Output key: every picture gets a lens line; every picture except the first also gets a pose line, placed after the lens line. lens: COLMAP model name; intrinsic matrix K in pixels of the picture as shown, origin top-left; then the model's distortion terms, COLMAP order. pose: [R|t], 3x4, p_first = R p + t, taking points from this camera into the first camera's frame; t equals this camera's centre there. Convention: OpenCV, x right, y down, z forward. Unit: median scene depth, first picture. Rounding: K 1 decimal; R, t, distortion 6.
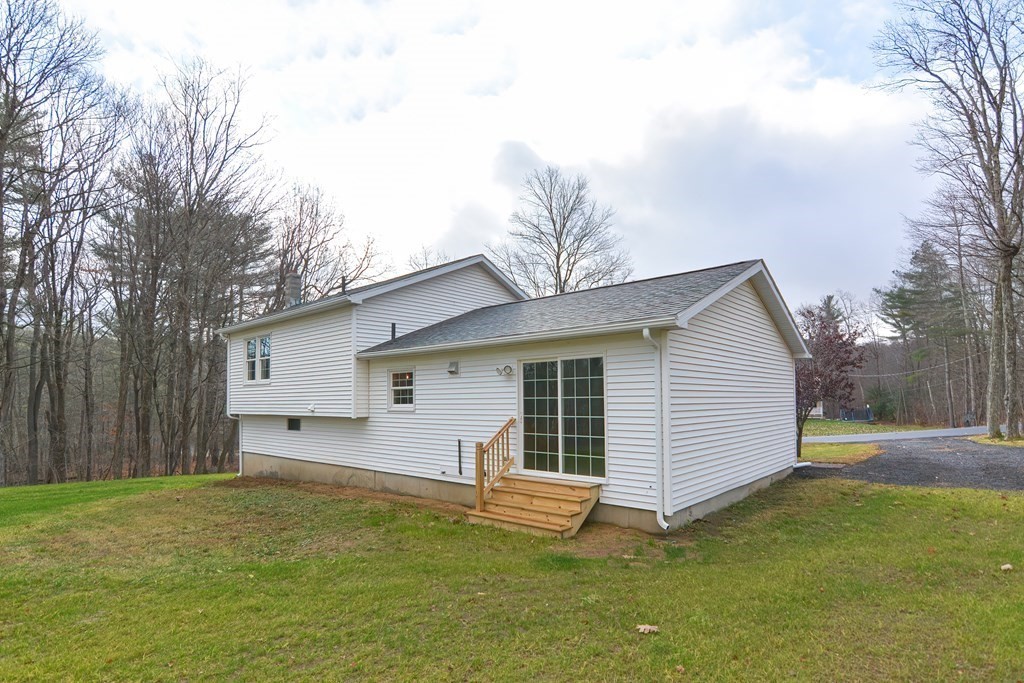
lens RADIAL K [[508.4, 0, 498.8], [0, 508.4, 374.5], [0, 0, 1]] dist [-0.000438, -0.001255]
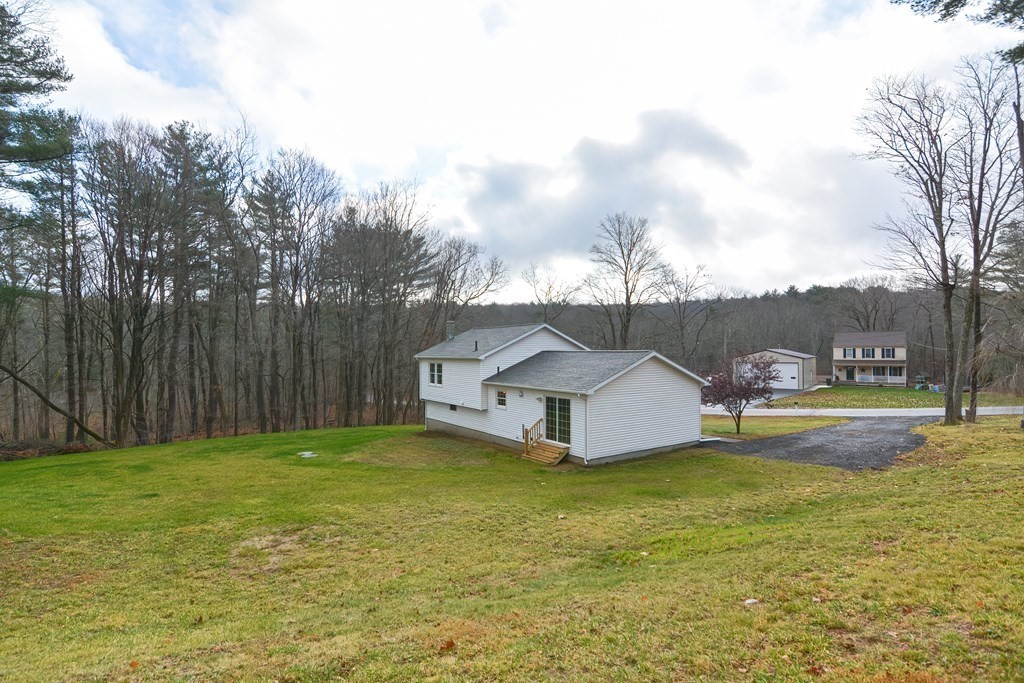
lens RADIAL K [[508.4, 0, 508.2], [0, 508.4, 346.7], [0, 0, 1]] dist [-0.000438, -0.001255]
pose [[0.971501, 0.006477, -0.236949, 0.451228], [0.007655, 0.998248, 0.058670, -0.405266], [0.236914, -0.058812, 0.969749, -1.406167]]
